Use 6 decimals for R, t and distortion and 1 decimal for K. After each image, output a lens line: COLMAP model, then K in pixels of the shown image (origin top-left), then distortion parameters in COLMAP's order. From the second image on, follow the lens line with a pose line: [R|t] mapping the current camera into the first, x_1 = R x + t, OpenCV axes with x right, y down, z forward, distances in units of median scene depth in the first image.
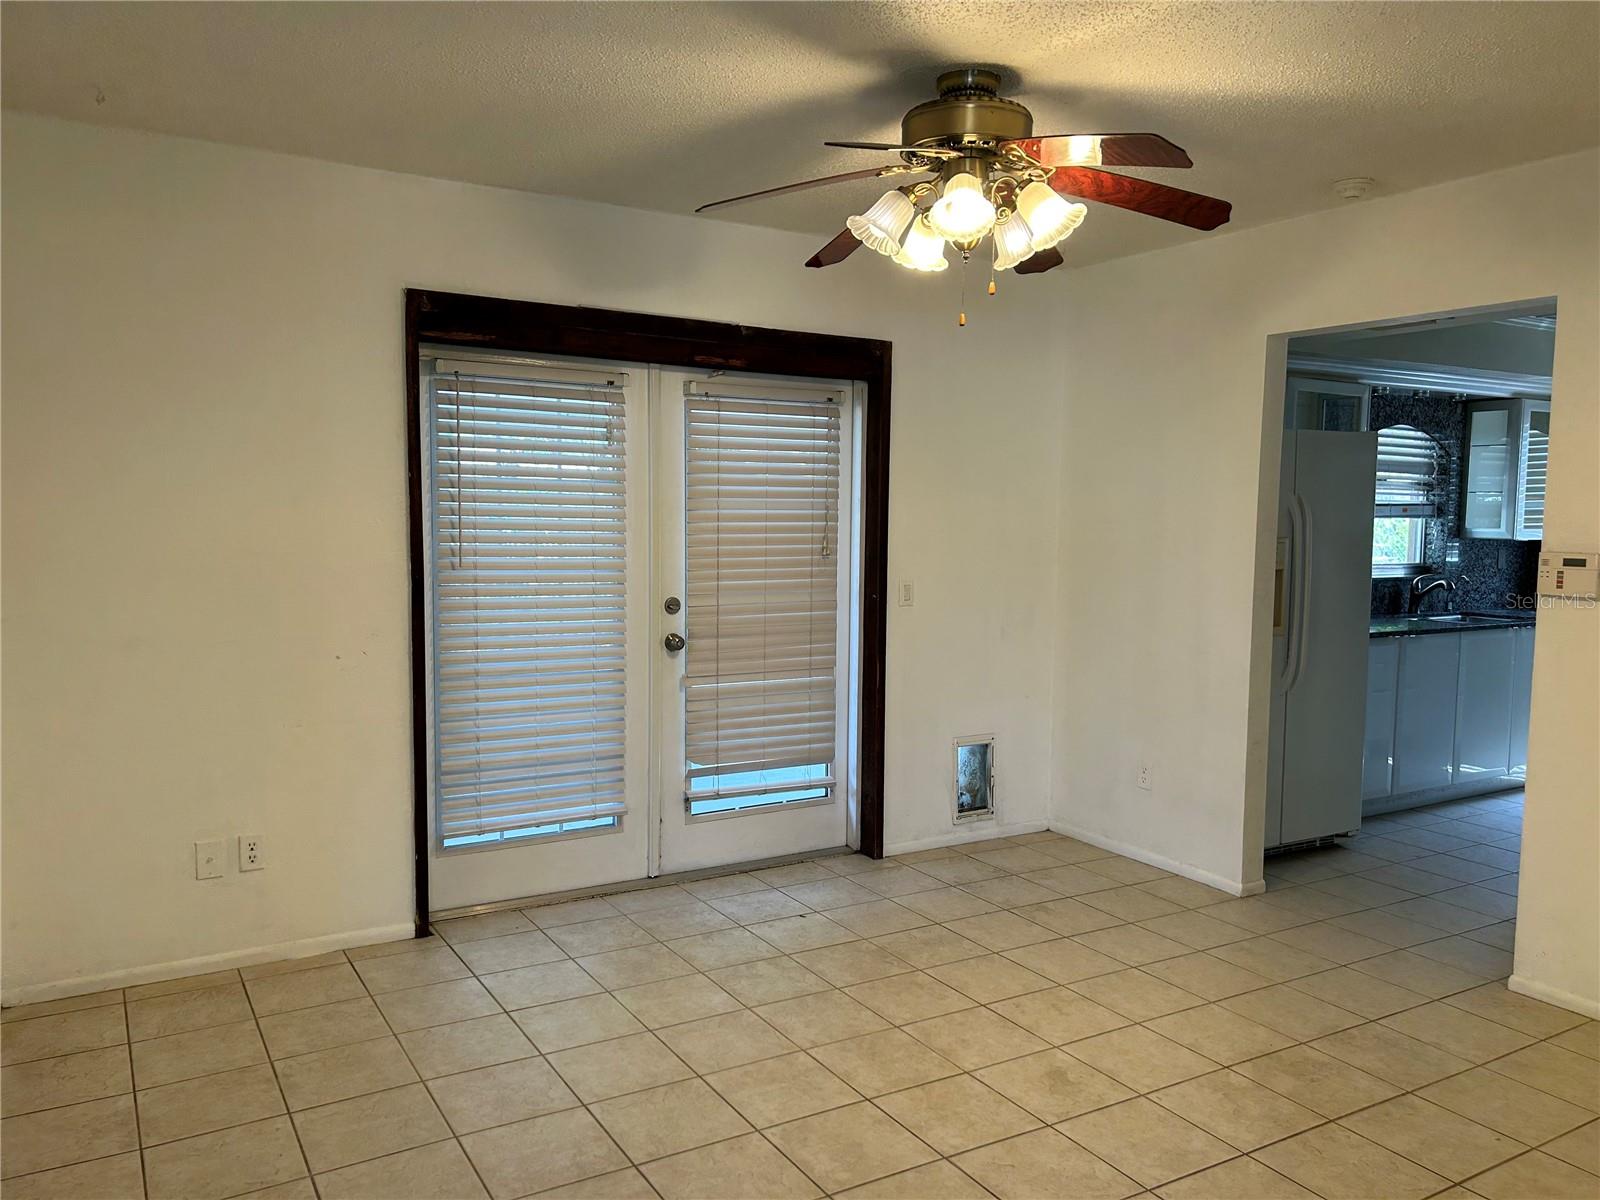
lens RADIAL K [[1208.6, 0, 799.5], [0, 1208.6, 606.8], [0, 0, 1]] dist [0.060800, -0.072899]
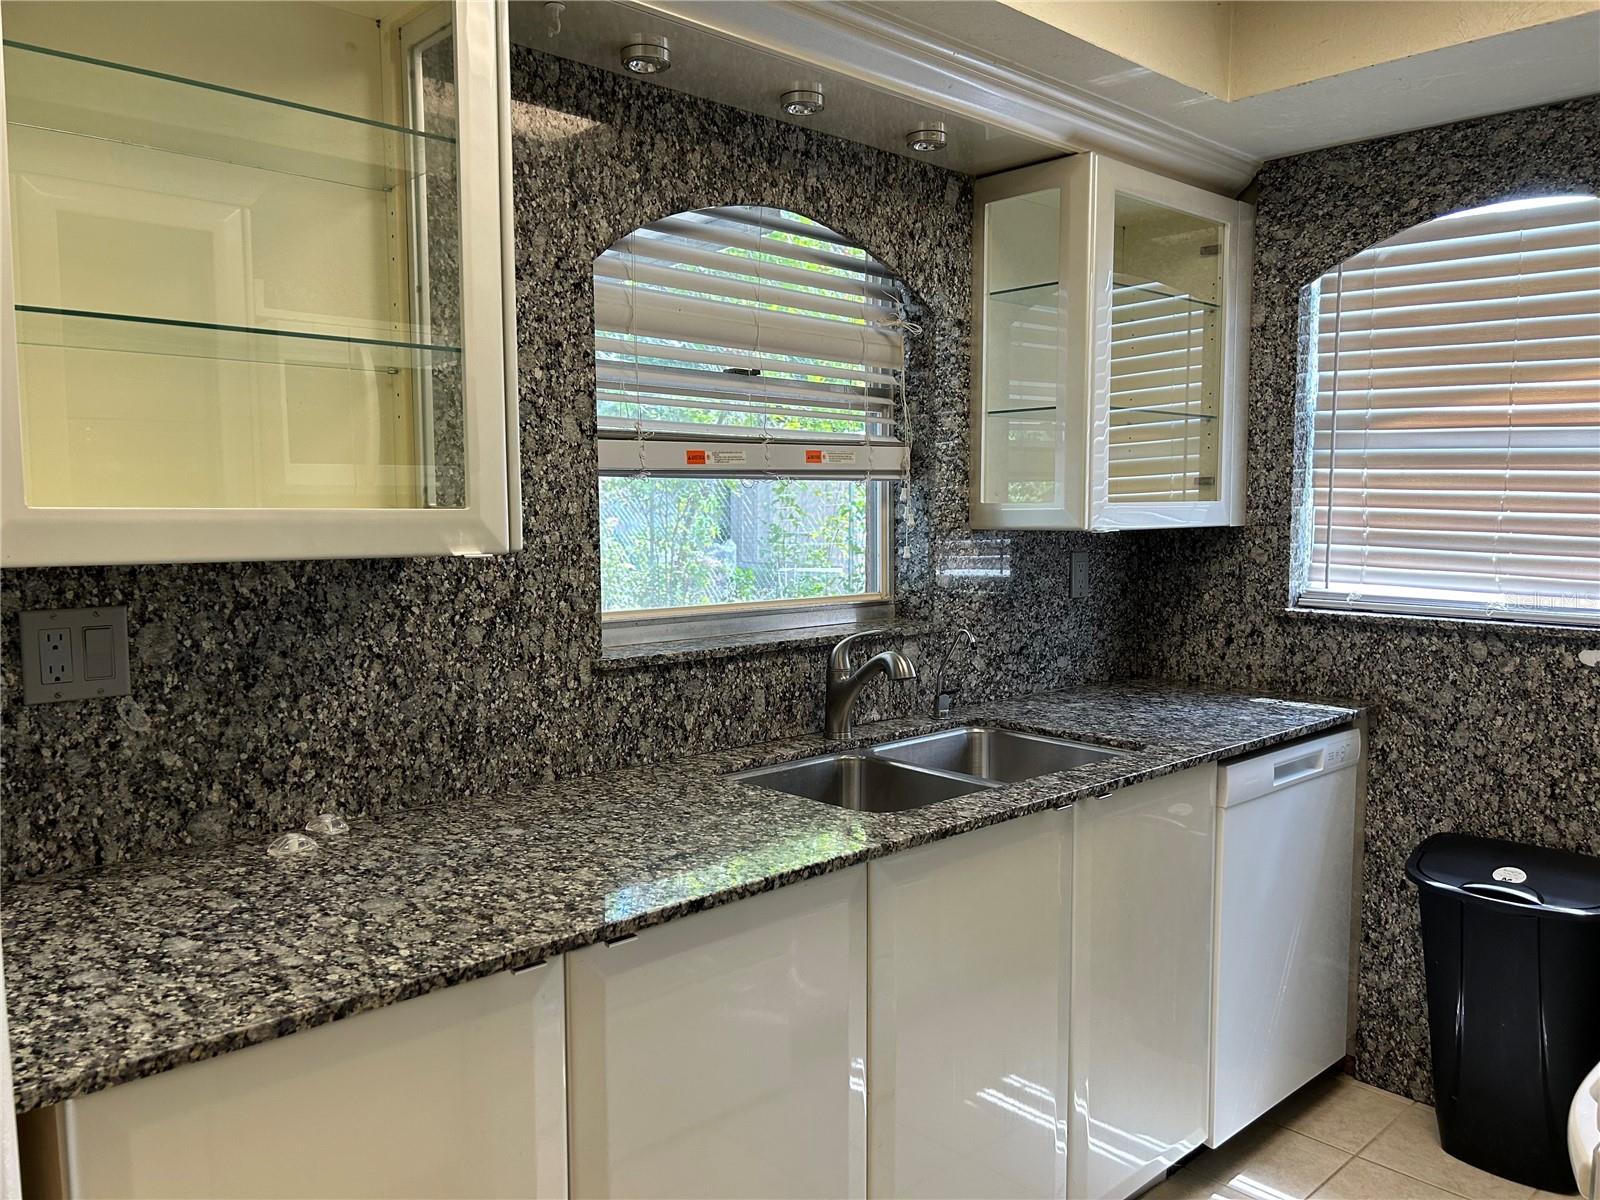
lens RADIAL K [[1199.8, 0, 805.8], [0, 1199.8, 618.5], [0, 0, 1]] dist [0.068153, -0.083902]
pose [[0.978615, -0.032588, 0.203104, 0.408789], [0.029718, 0.999411, 0.017166, -0.035391], [-0.203543, -0.010763, 0.979007, 0.628601]]
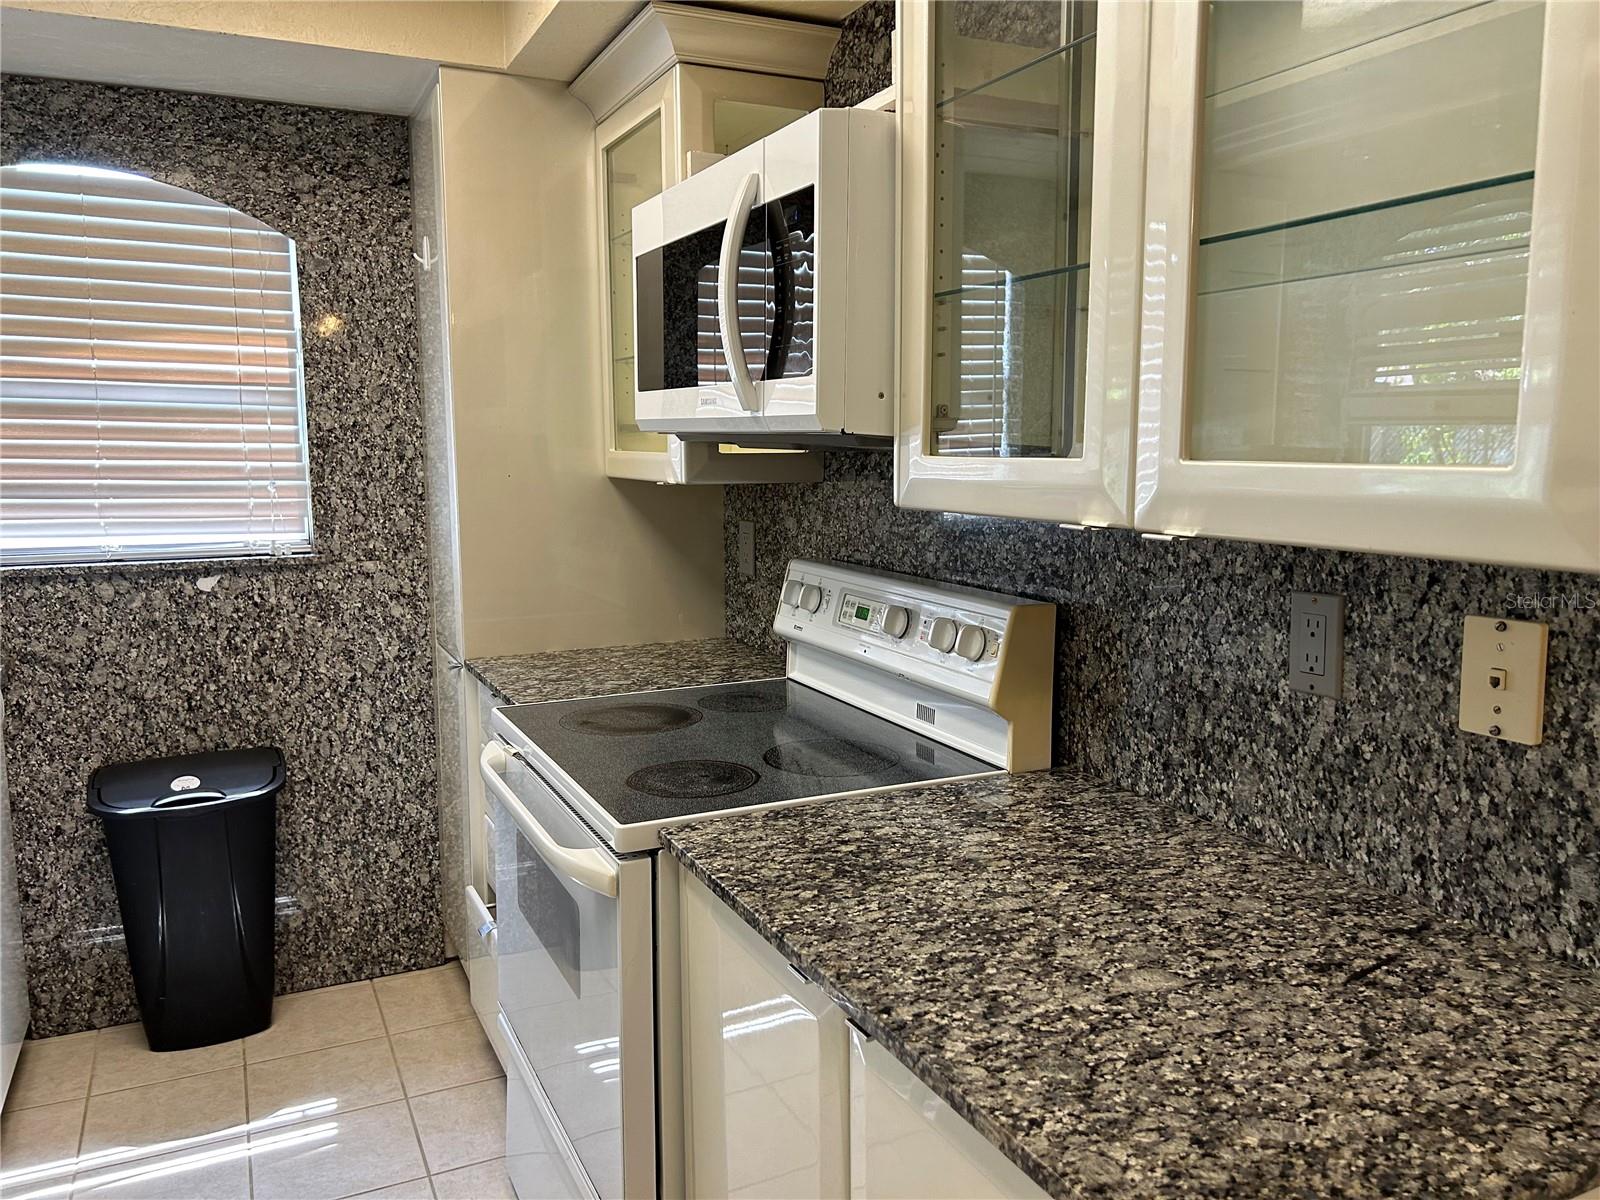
lens RADIAL K [[1208.6, 0, 799.5], [0, 1208.6, 606.8], [0, 0, 1]] dist [0.060800, -0.072899]
pose [[0.098327, -0.152387, 0.983418, 0.312671], [0.090663, 0.985468, 0.143639, -0.045095], [-0.991016, 0.075036, 0.110714, 0.684175]]
